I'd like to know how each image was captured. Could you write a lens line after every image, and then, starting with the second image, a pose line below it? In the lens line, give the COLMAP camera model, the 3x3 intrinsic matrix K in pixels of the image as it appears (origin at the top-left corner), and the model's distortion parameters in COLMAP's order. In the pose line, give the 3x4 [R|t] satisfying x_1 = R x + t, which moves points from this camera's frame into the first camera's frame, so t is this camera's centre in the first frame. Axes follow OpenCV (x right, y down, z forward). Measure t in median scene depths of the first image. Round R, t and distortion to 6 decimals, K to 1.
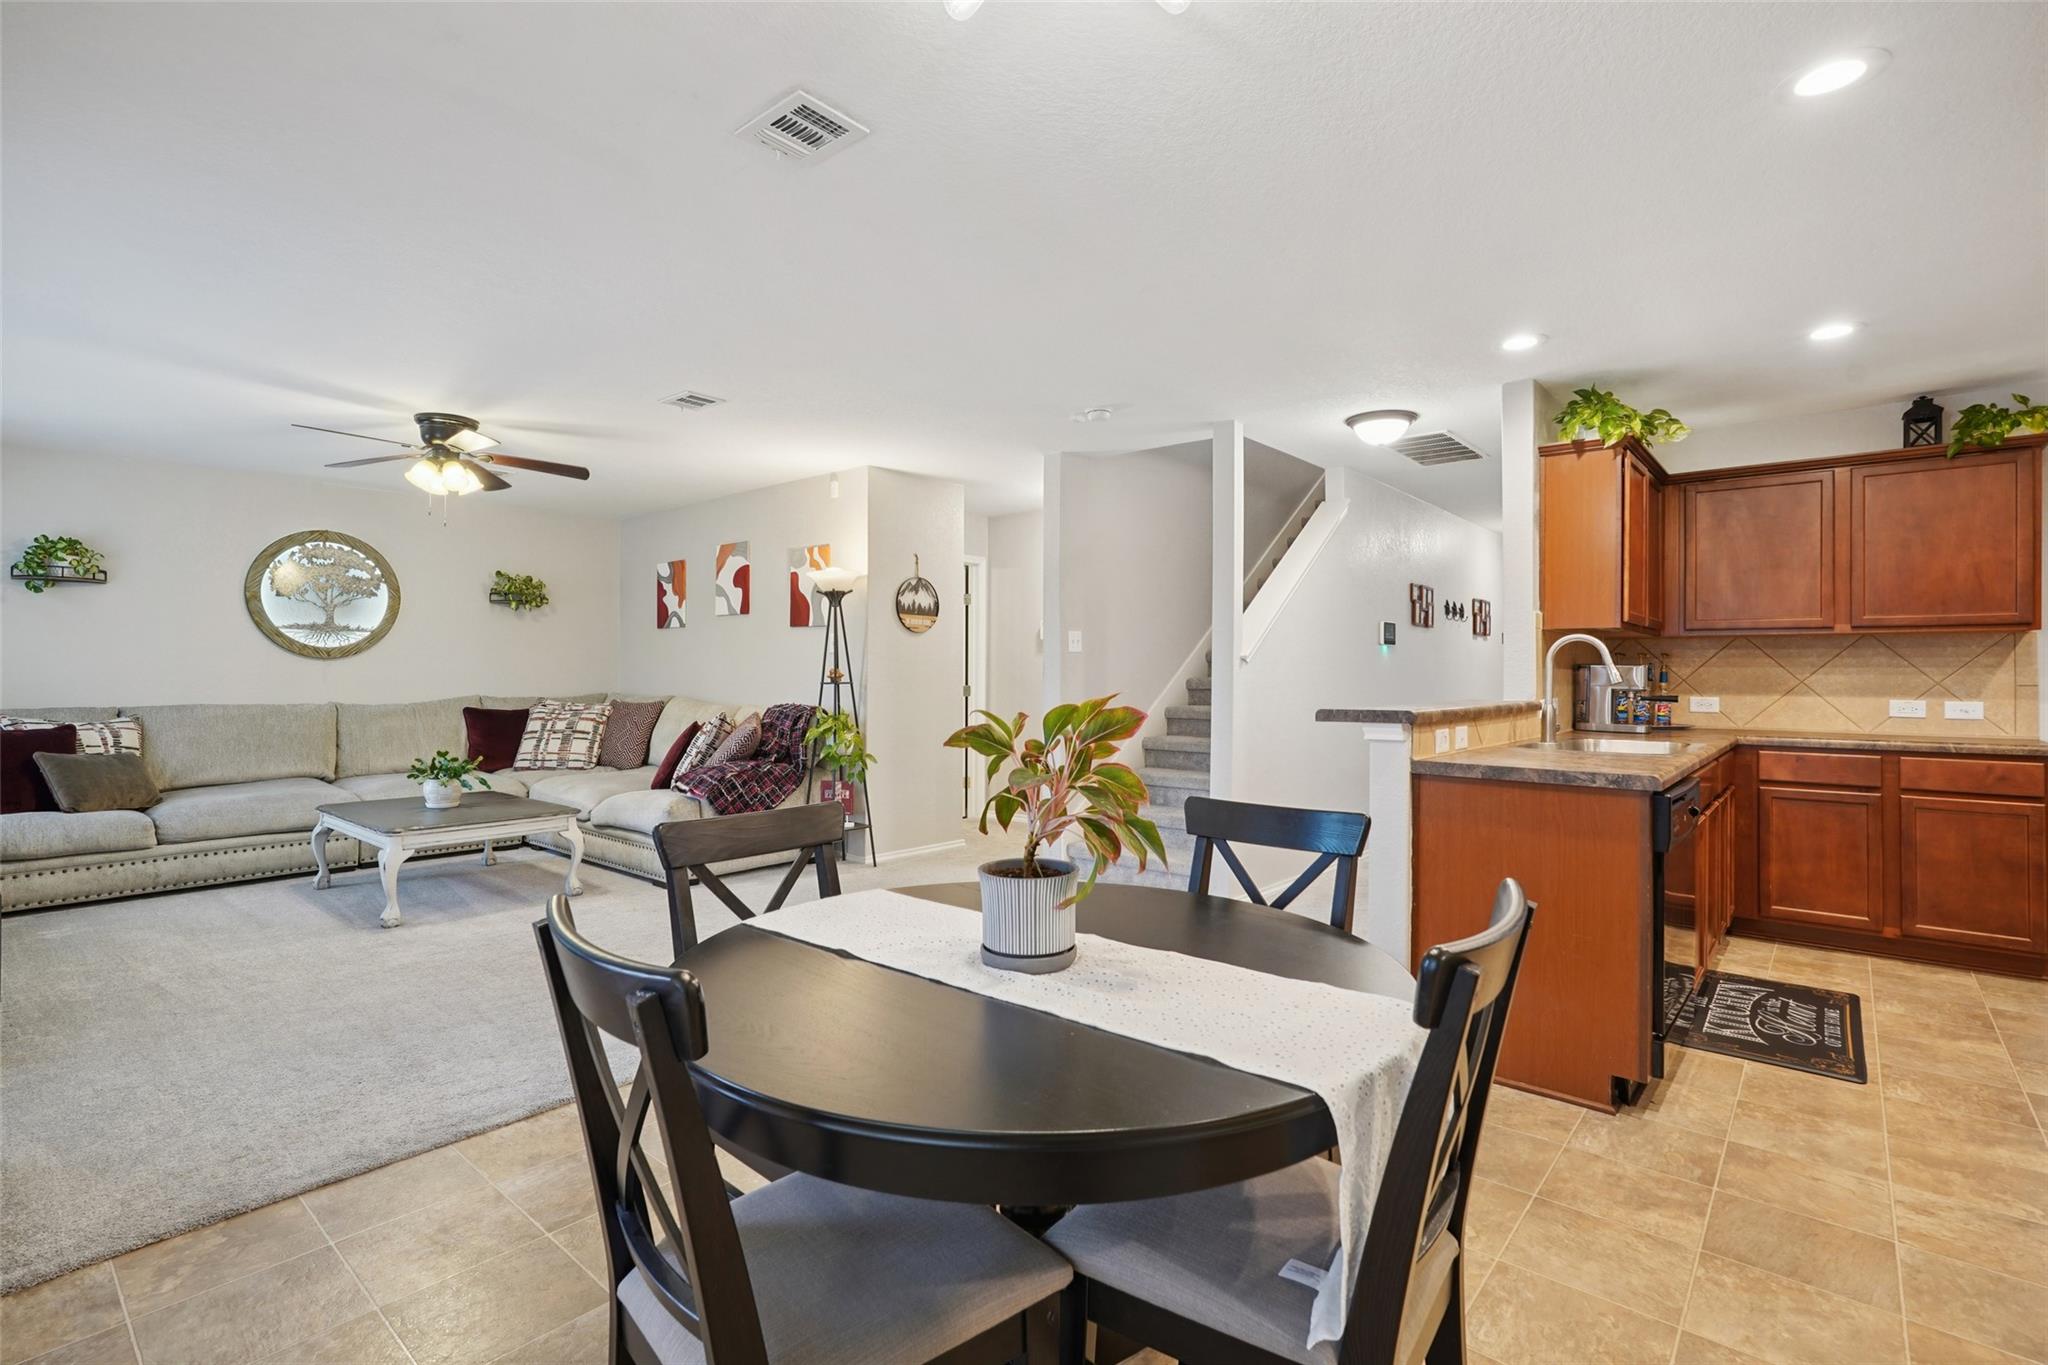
lens RADIAL K [[947.7, 0, 1022.9], [0, 947.7, 665.9], [0, 0, 1]] dist [-0.019199, 0.009518]
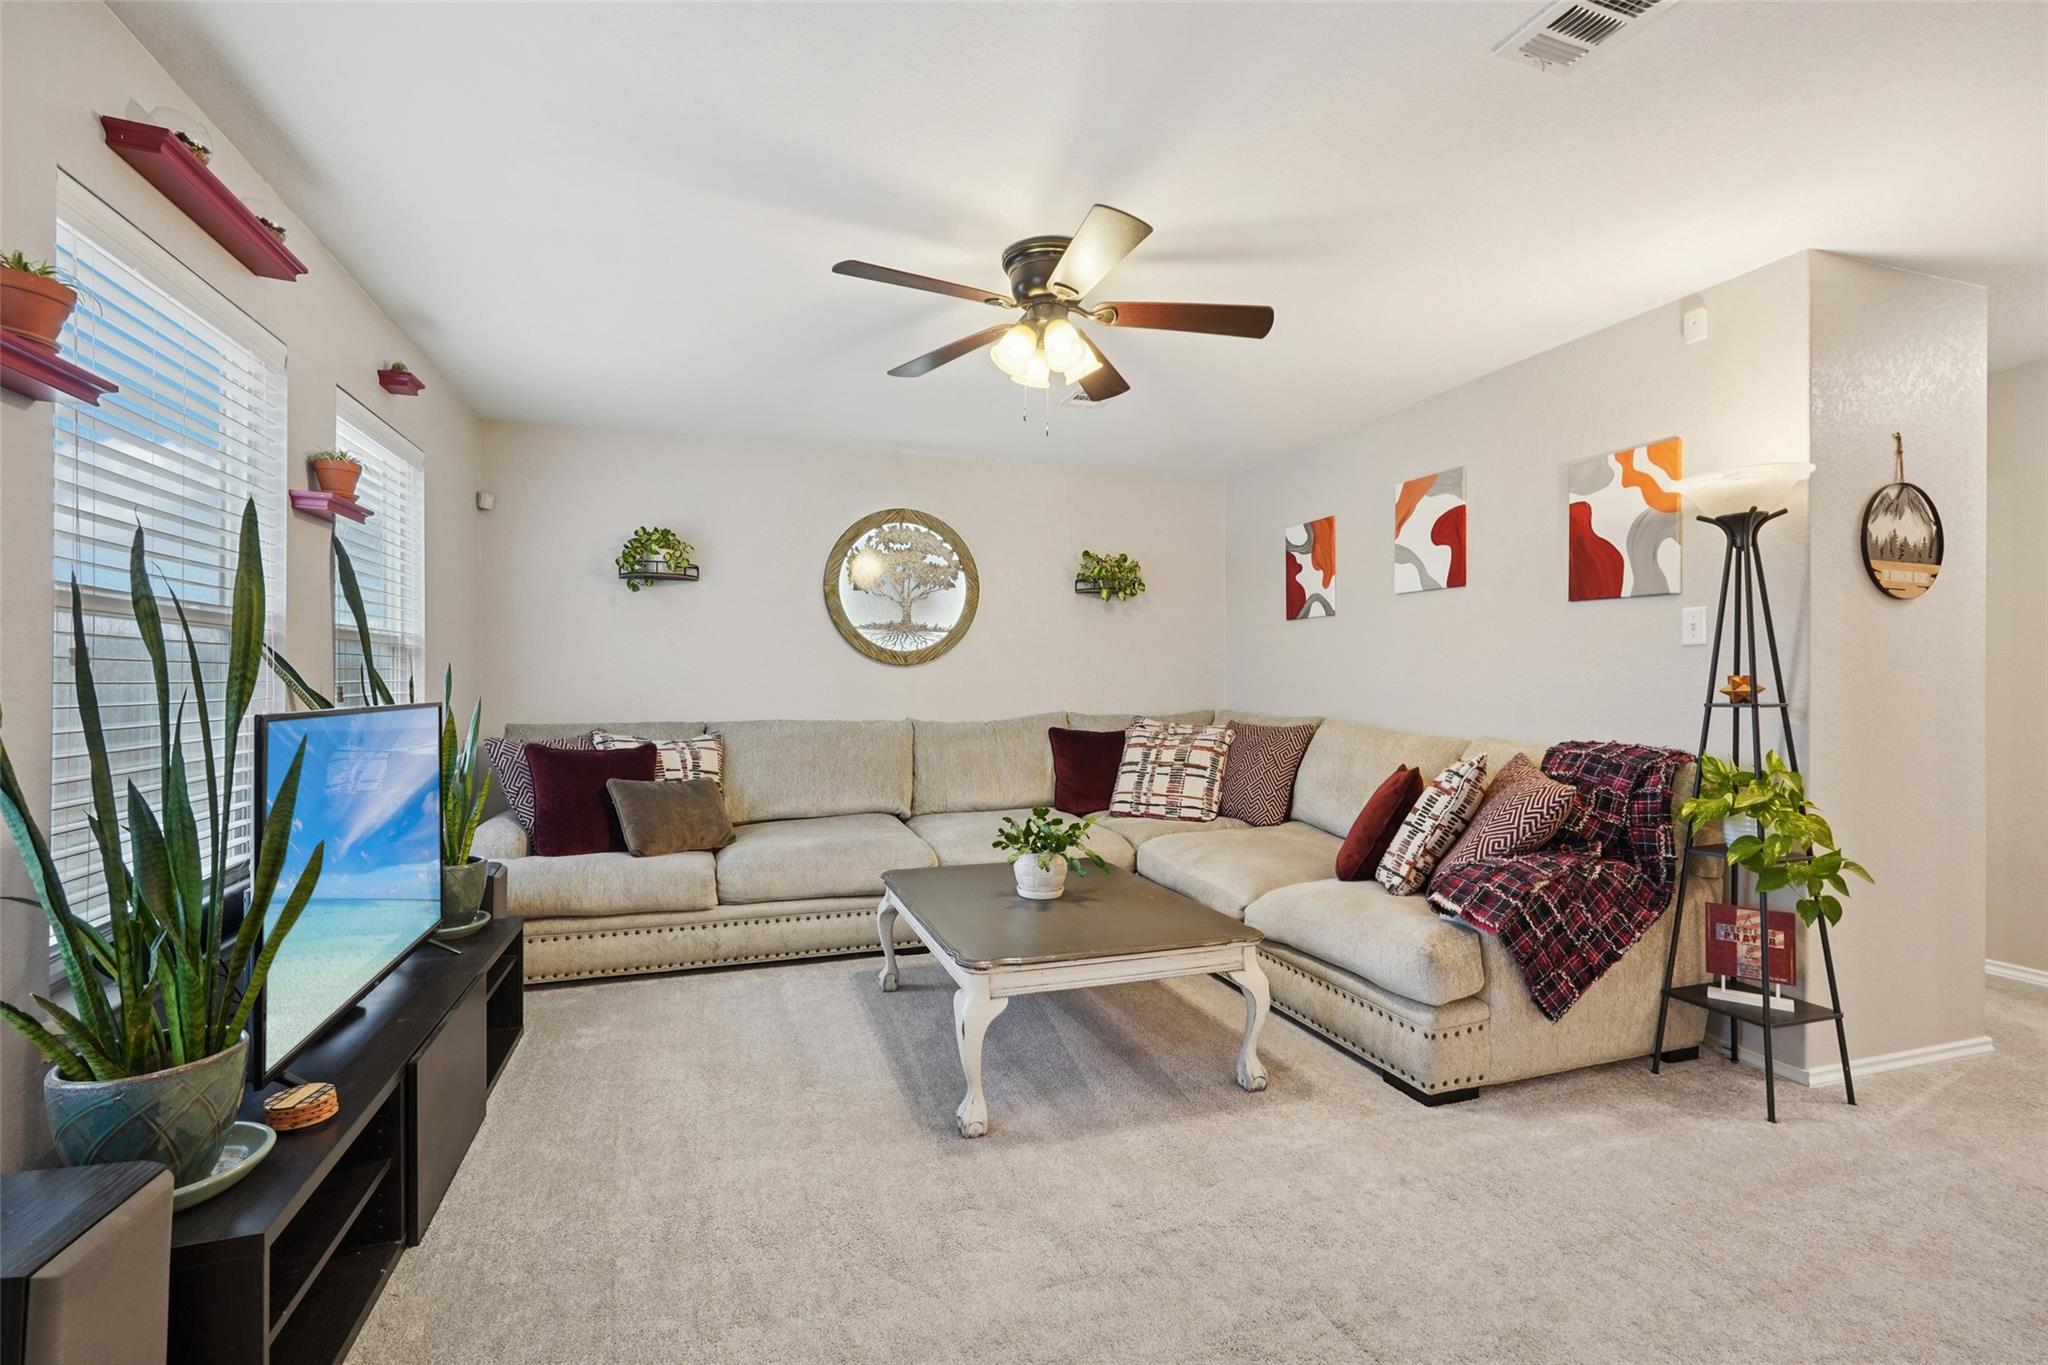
lens RADIAL K [[907.5, 0, 1017.0], [0, 907.5, 679.0], [0, 0, 1]] dist [-0.015626, 0.007283]
pose [[0.859663, -0.000786, -0.510861, -0.278648], [0.002466, 0.999994, 0.002611, 0.002722], [0.510856, -0.003505, 0.859659, 0.410594]]
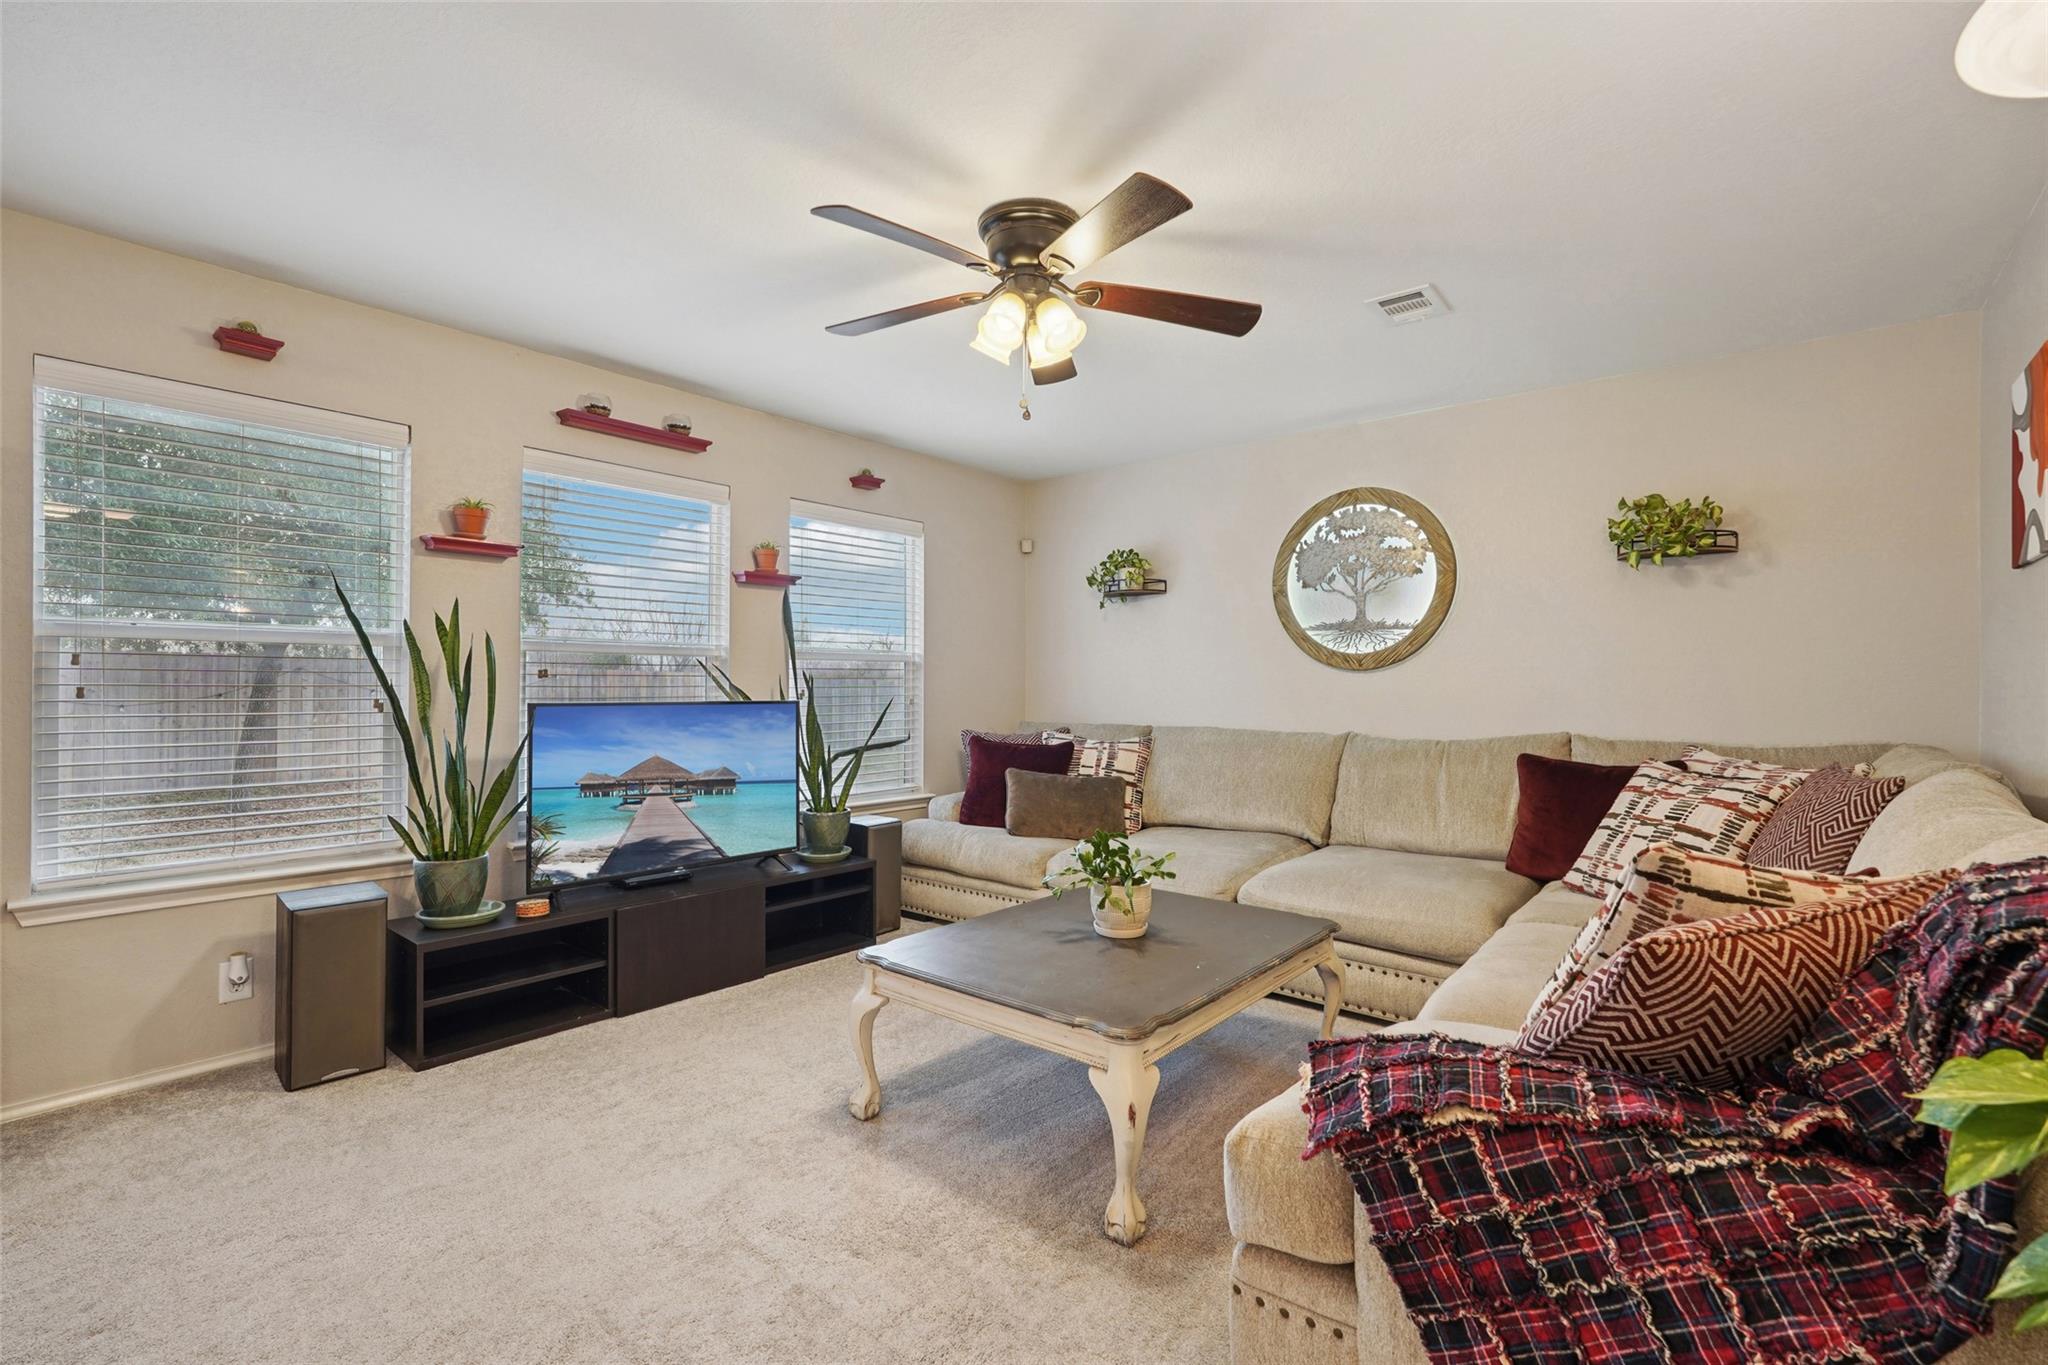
lens RADIAL K [[907.5, 0, 1017.0], [0, 907.5, 679.0], [0, 0, 1]] dist [-0.015626, 0.007283]
pose [[0.009468, -0.008615, -0.999918, -0.073466], [0.001304, 0.999962, -0.008603, 0.004916], [0.999954, -0.001222, 0.009479, 0.816544]]
